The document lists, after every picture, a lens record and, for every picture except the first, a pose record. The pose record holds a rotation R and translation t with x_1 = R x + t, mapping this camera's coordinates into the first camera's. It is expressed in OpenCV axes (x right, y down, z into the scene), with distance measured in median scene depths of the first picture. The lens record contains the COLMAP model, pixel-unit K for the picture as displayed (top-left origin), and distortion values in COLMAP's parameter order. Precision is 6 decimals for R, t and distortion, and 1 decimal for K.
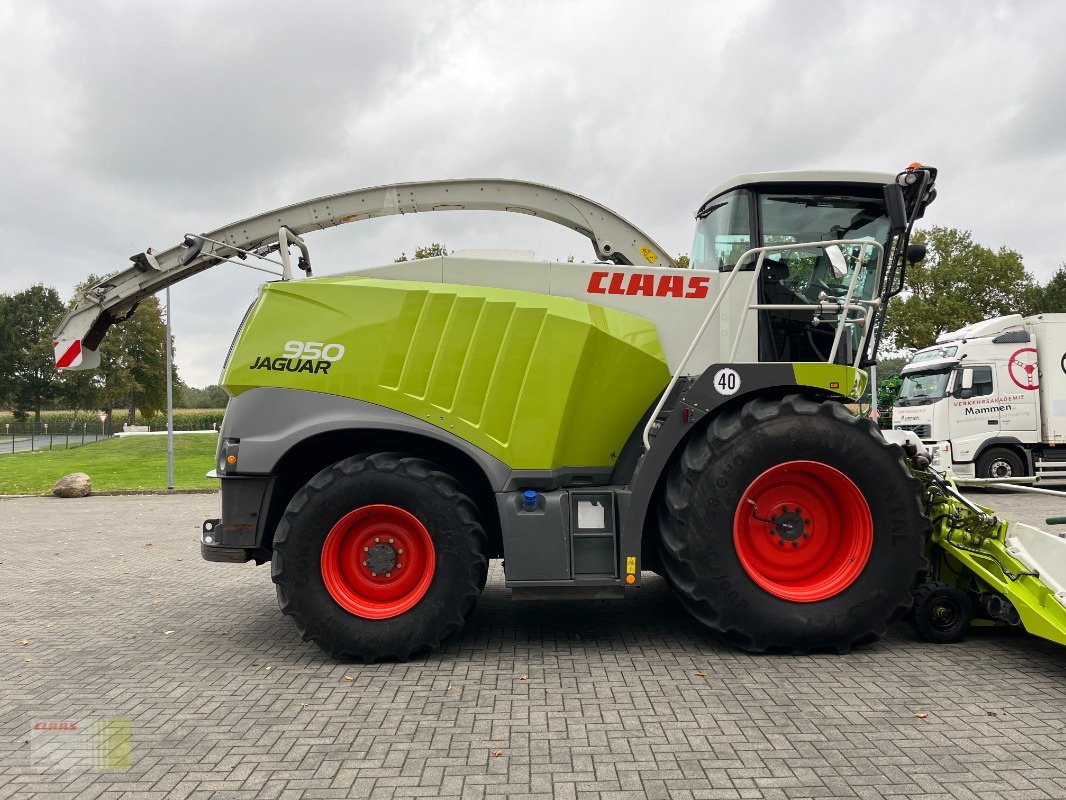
lens RADIAL K [[801.6, 0, 534.6], [0, 801.6, 400.2], [0, 0, 1]] dist [0.083498, -0.117682]
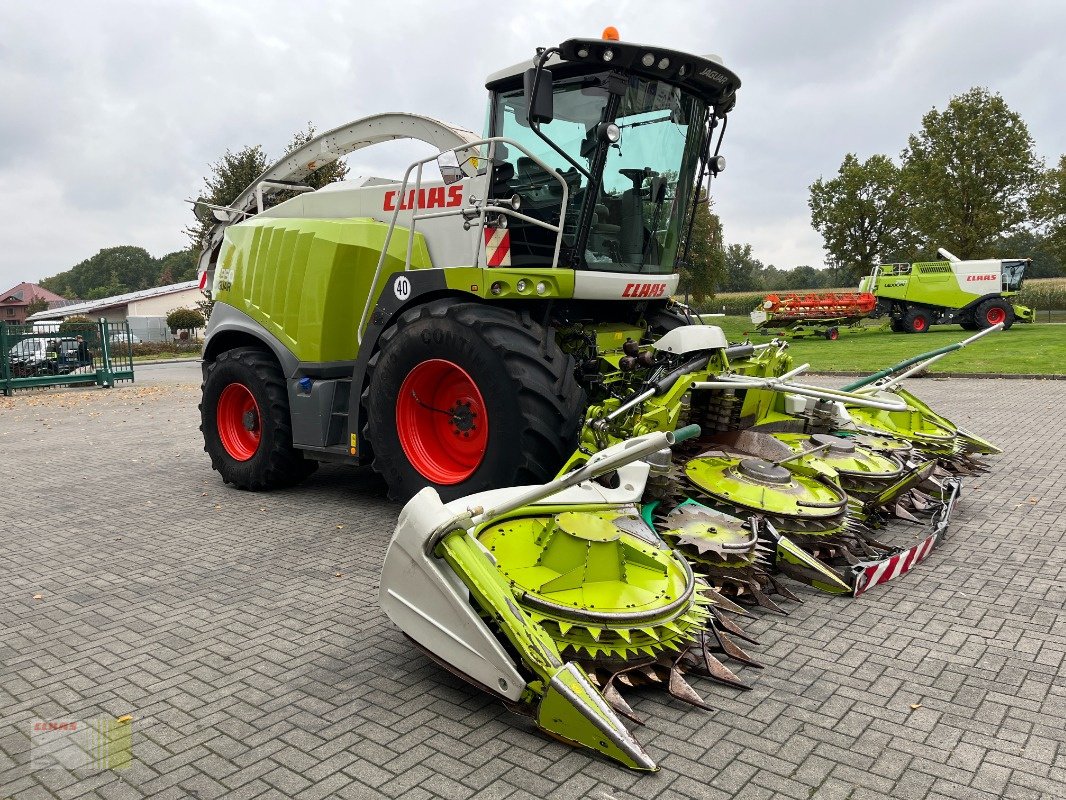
lens RADIAL K [[801.6, 0, 521.6], [0, 801.6, 400.8], [0, 0, 1]] dist [0.083498, -0.117682]
pose [[0.751288, 0.054371, -0.657731, 1.093143], [0.043737, 0.990308, 0.131822, -0.007597], [0.658524, -0.127804, 0.741628, 0.246421]]
